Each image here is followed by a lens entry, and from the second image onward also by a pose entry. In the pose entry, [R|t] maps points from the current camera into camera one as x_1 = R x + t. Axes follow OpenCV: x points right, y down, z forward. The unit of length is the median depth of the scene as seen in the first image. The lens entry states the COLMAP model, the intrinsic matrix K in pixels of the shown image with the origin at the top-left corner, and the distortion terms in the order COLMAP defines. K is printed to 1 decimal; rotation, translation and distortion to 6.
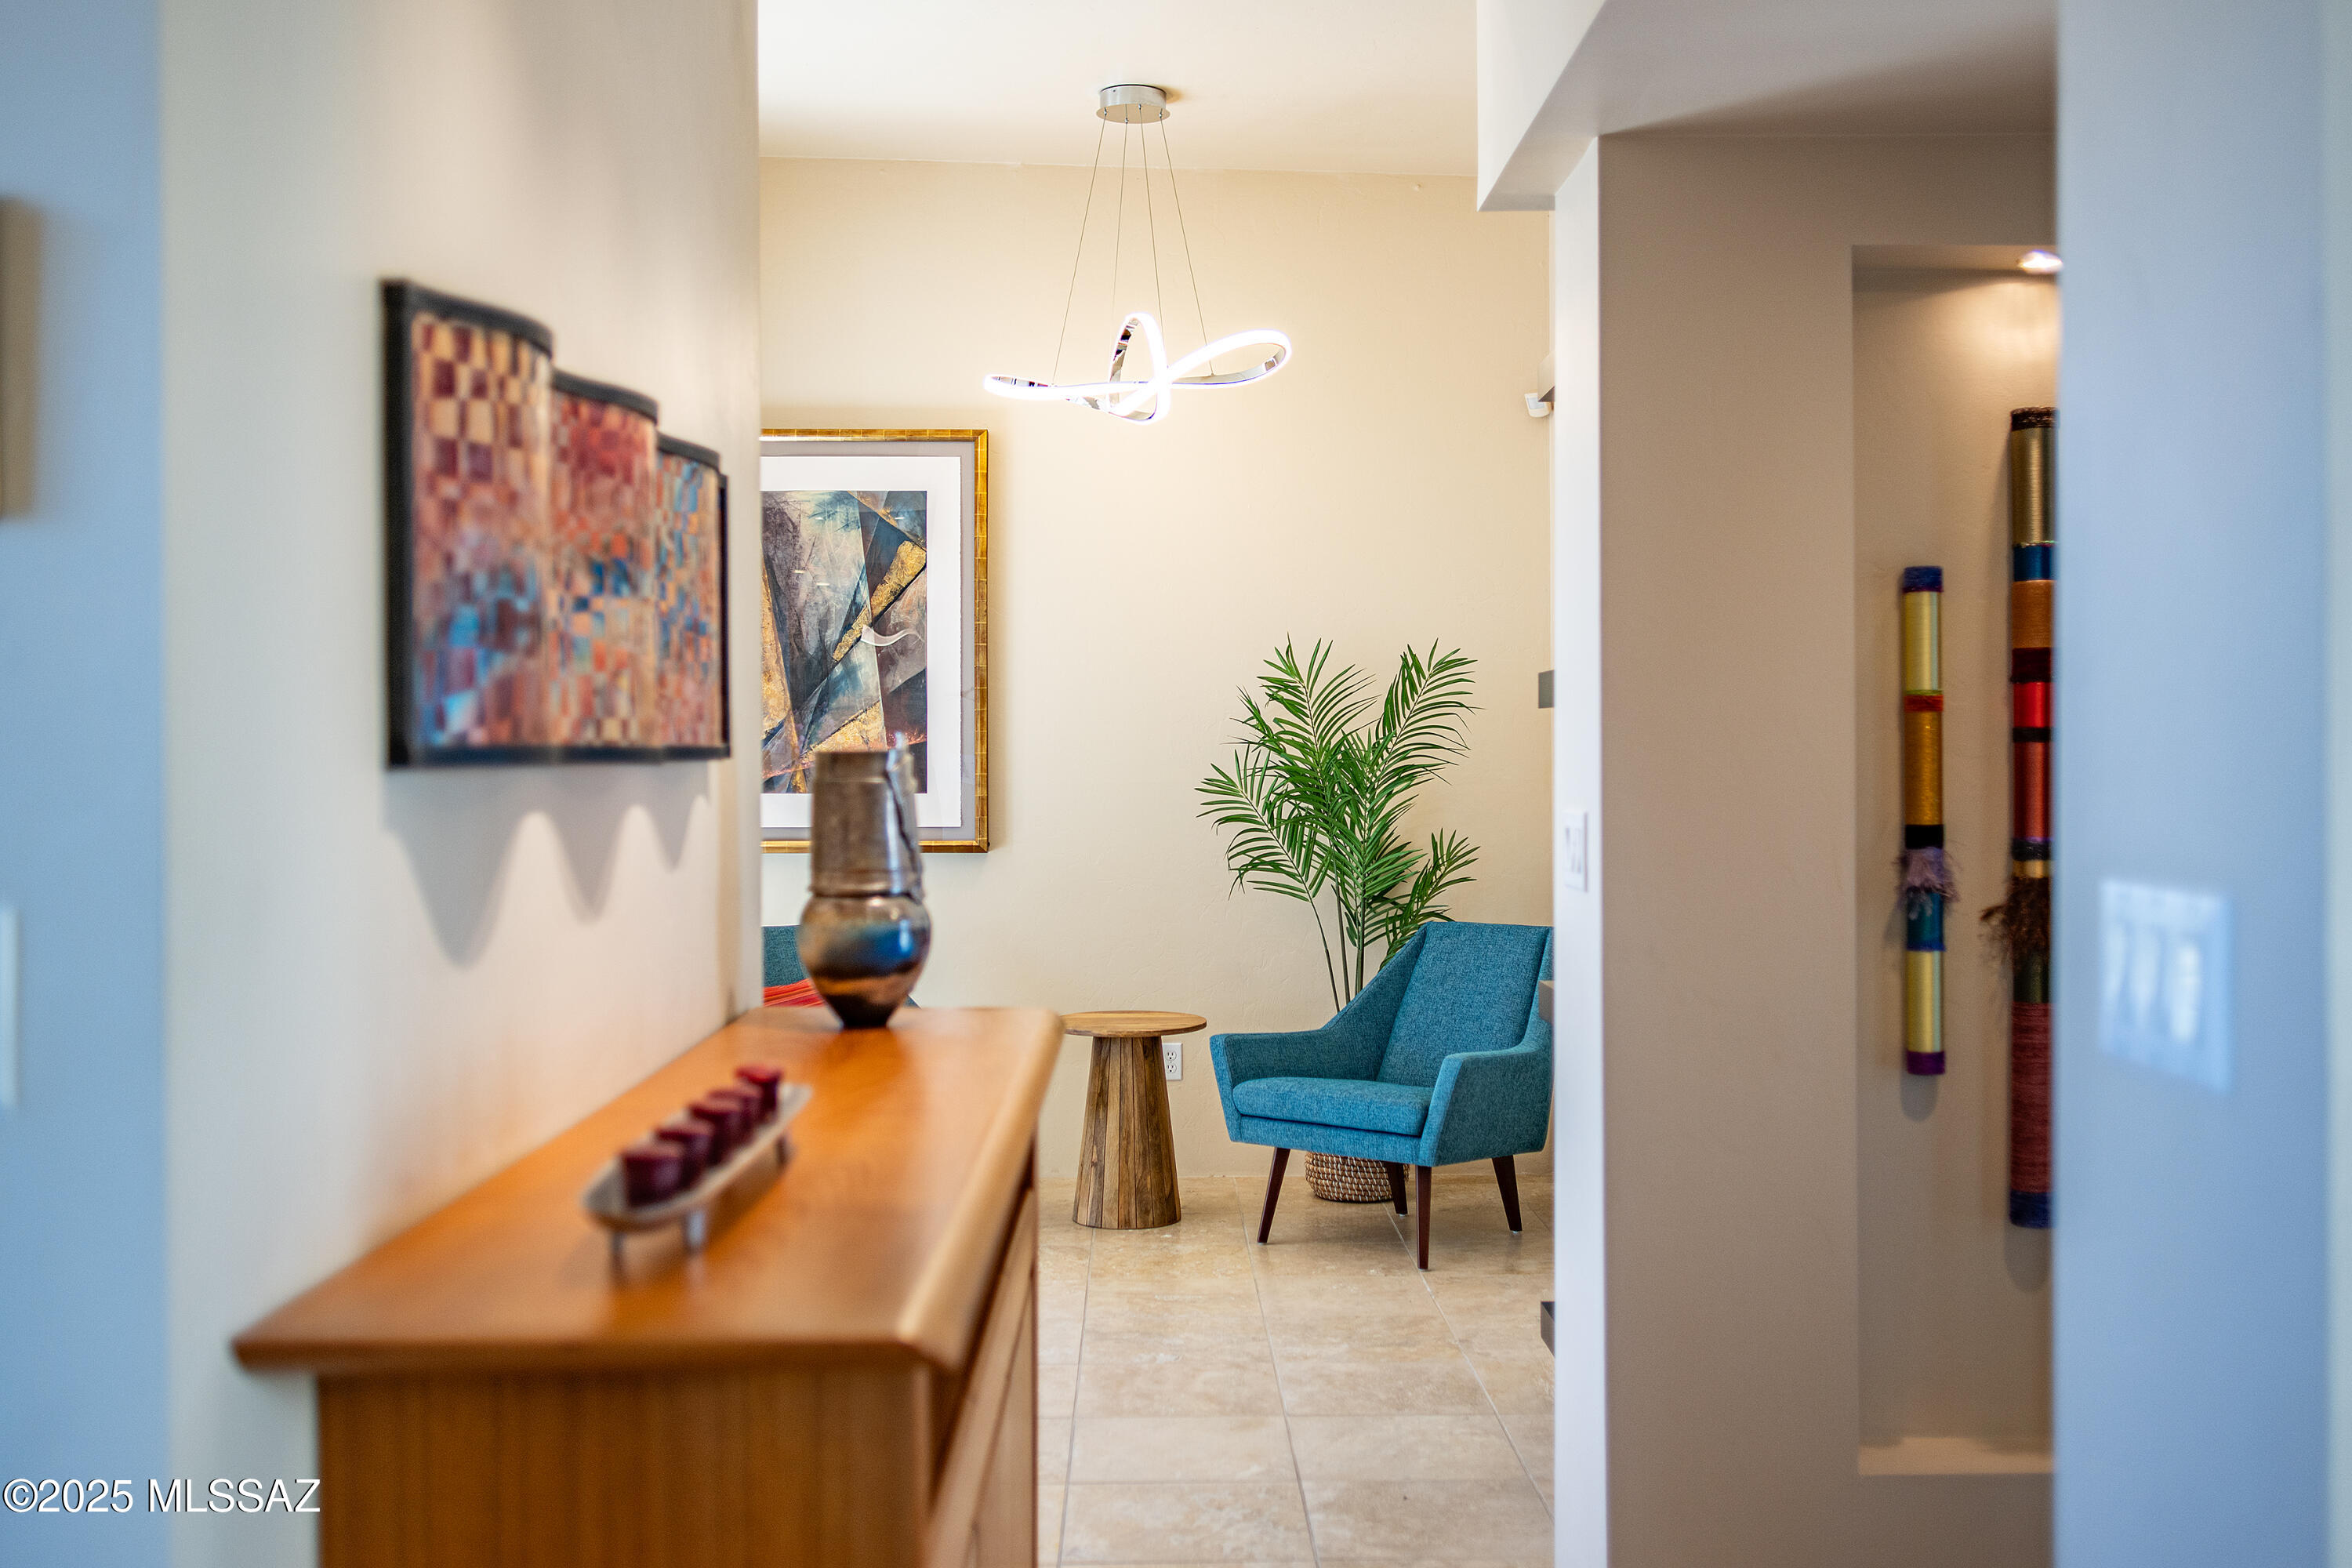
lens RADIAL K [[2362.3, 0, 1177.8], [0, 2362.3, 766.9], [0, 0, 1]] dist [0.009362, 0.000000]
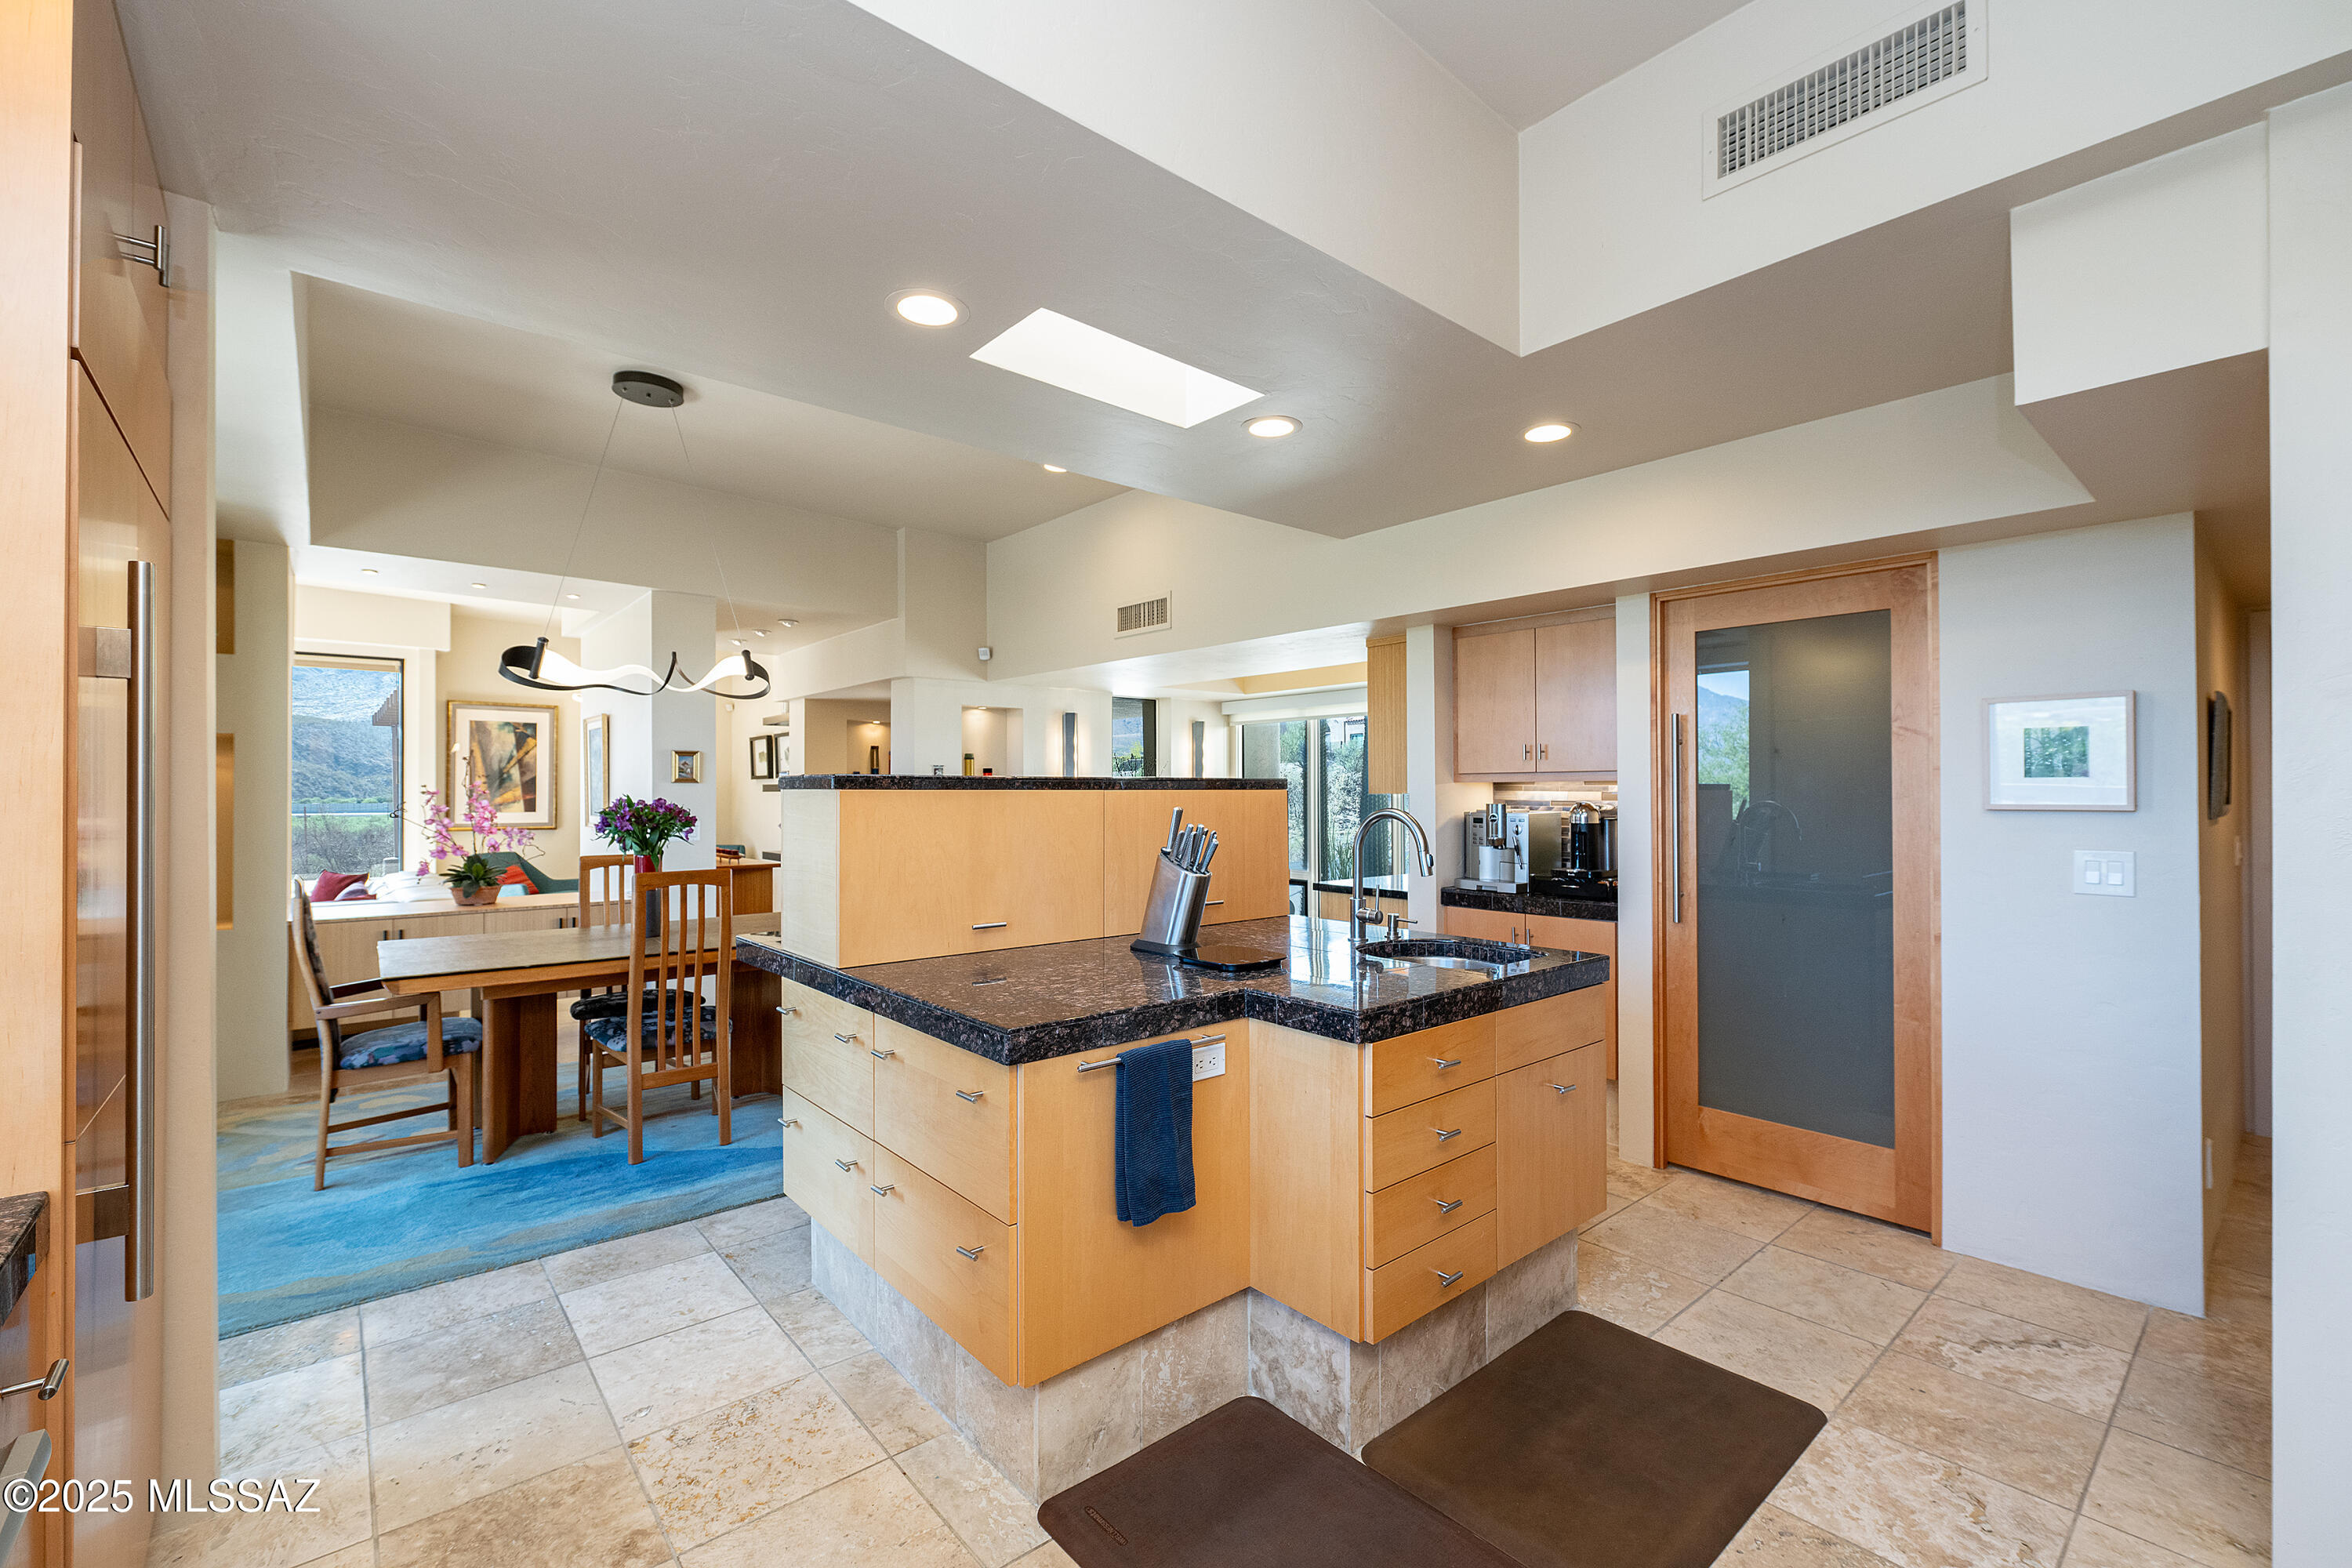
lens RADIAL K [[1021.1, 0, 1199.0], [0, 1021.1, 791.4], [0, 0, 1]] dist [-0.001166, -0.000622]
pose [[0.764542, 0.006418, 0.644541, -0.386606], [0.000263, 0.999947, -0.010268, -0.004673], [-0.644573, 0.008020, 0.764500, -0.859492]]
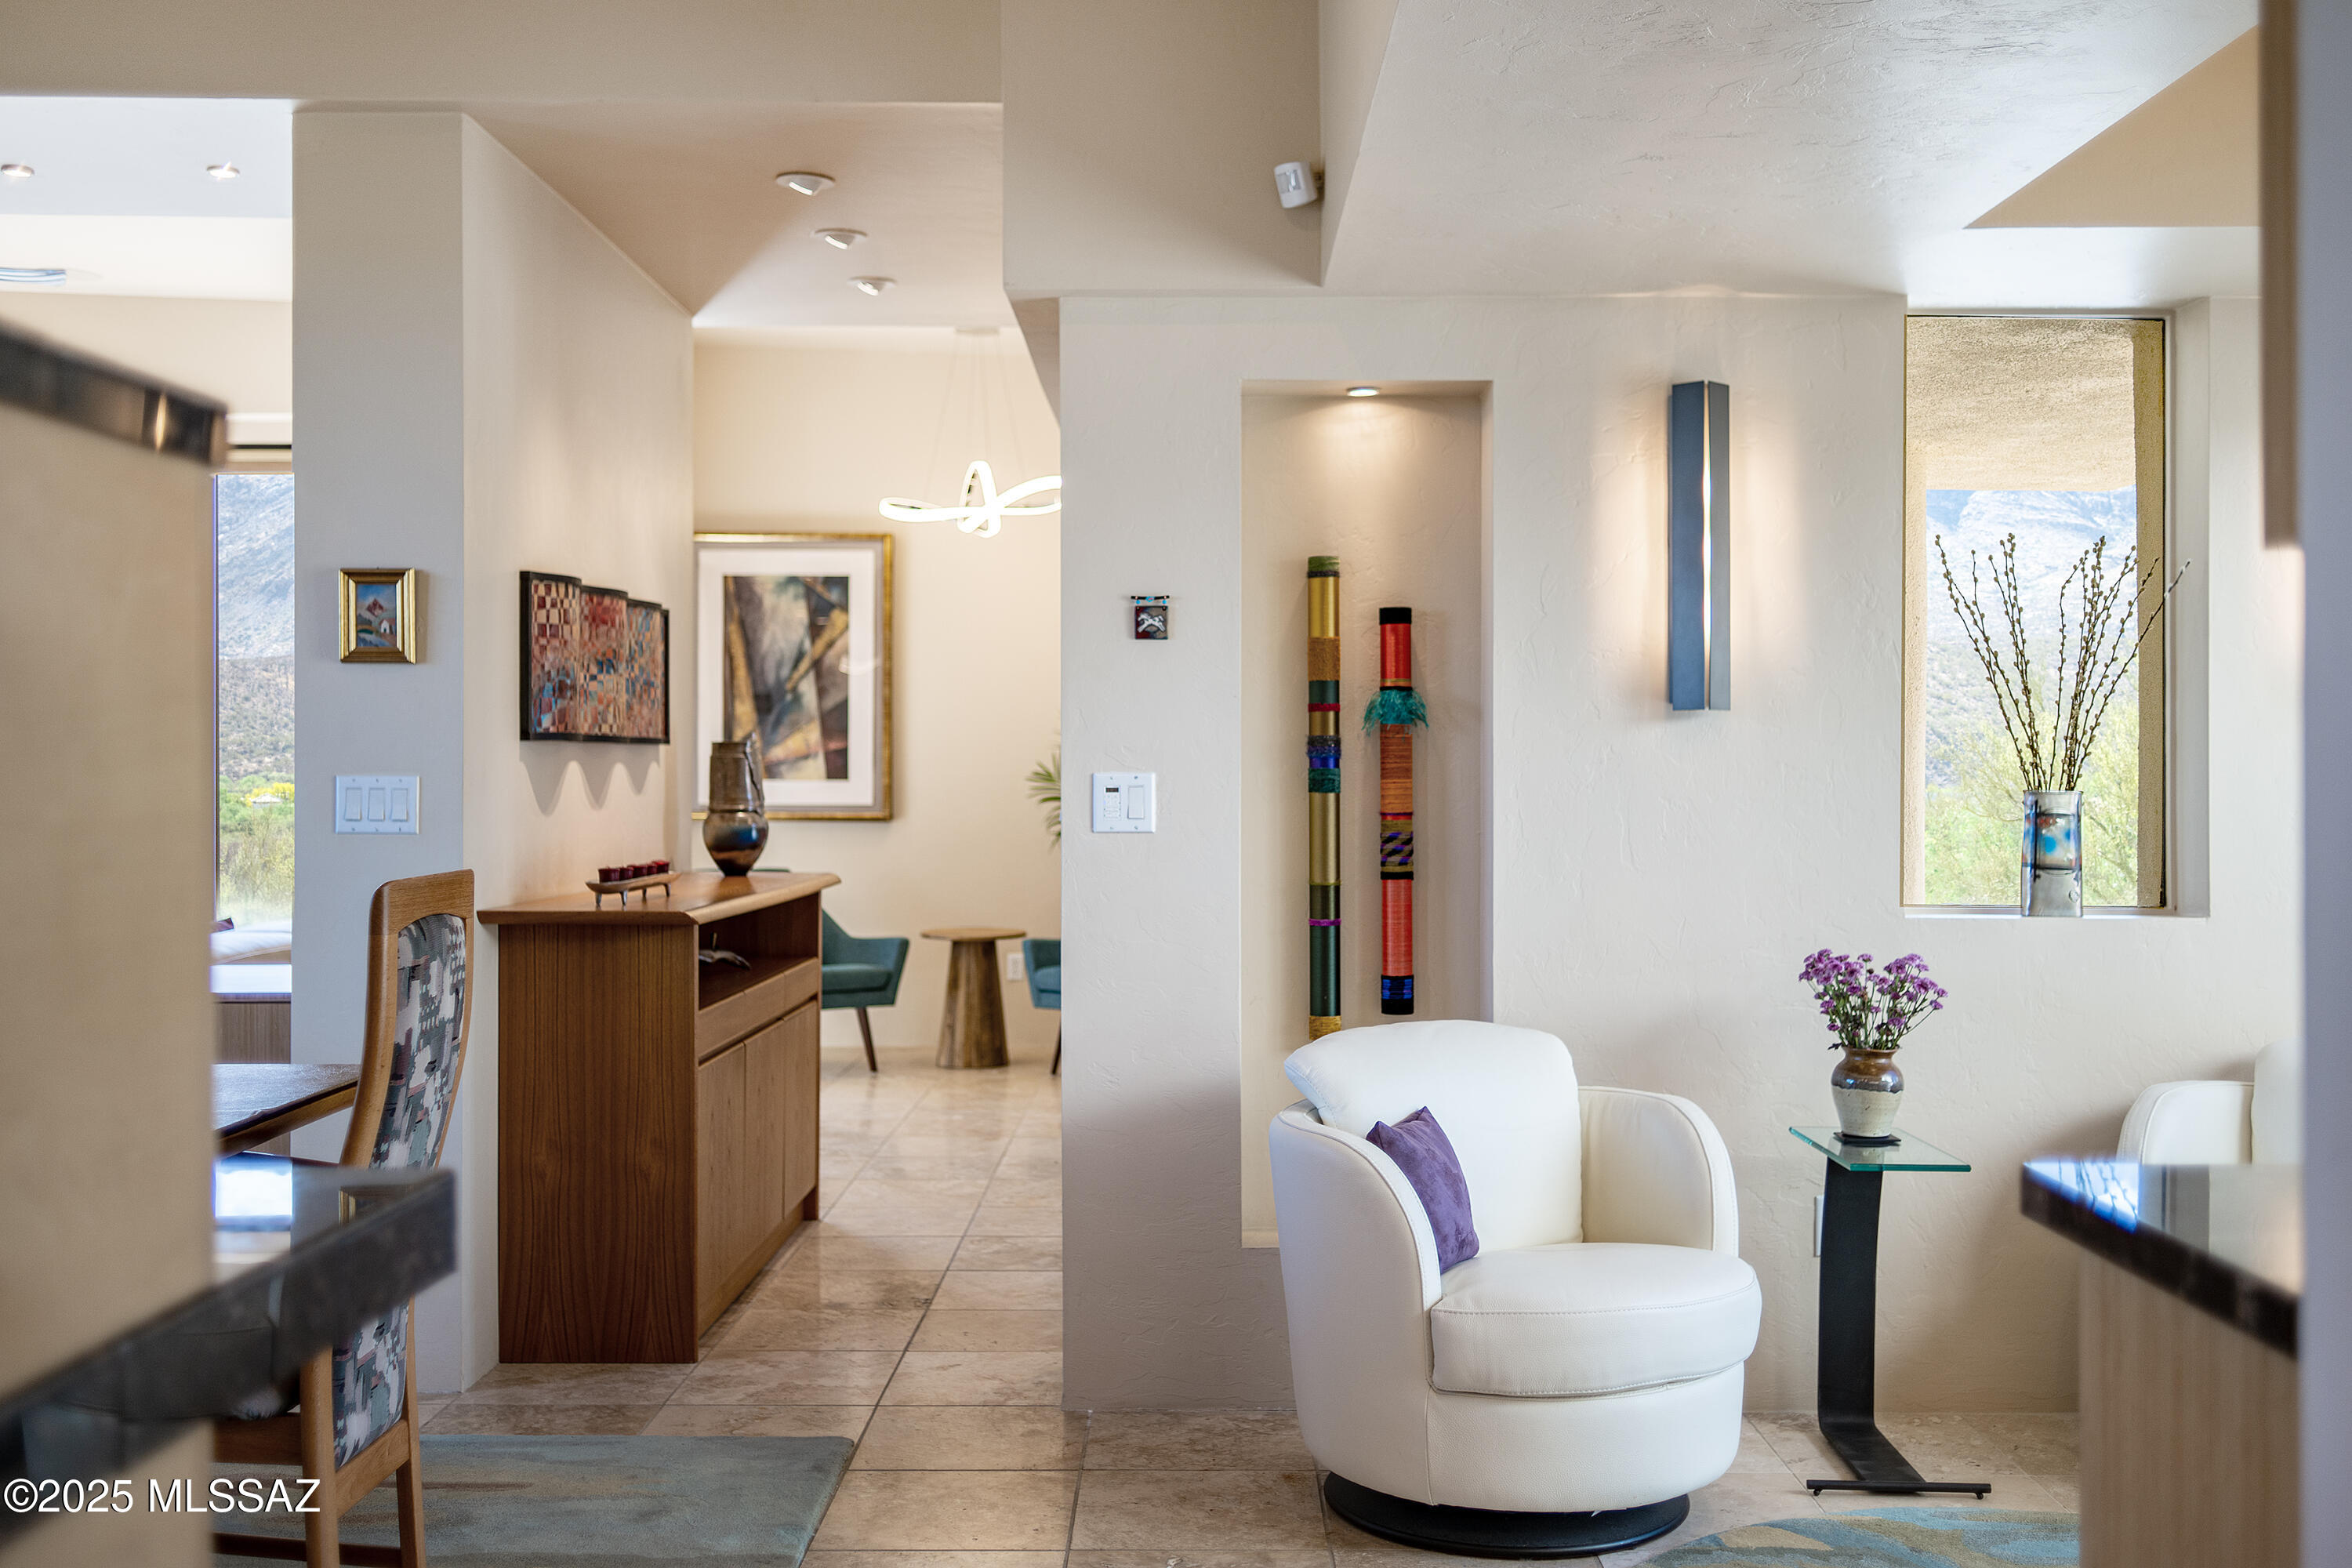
lens RADIAL K [[2362.3, 0, 1166.1], [0, 2362.3, 780.1], [0, 0, 1]] dist [0.009362, 0.000000]
pose [[0.999590, 0.006512, -0.027893, 0.157700], [-0.006578, 0.999976, -0.002282, 0.015148], [0.027877, 0.002465, 0.999608, -0.550821]]
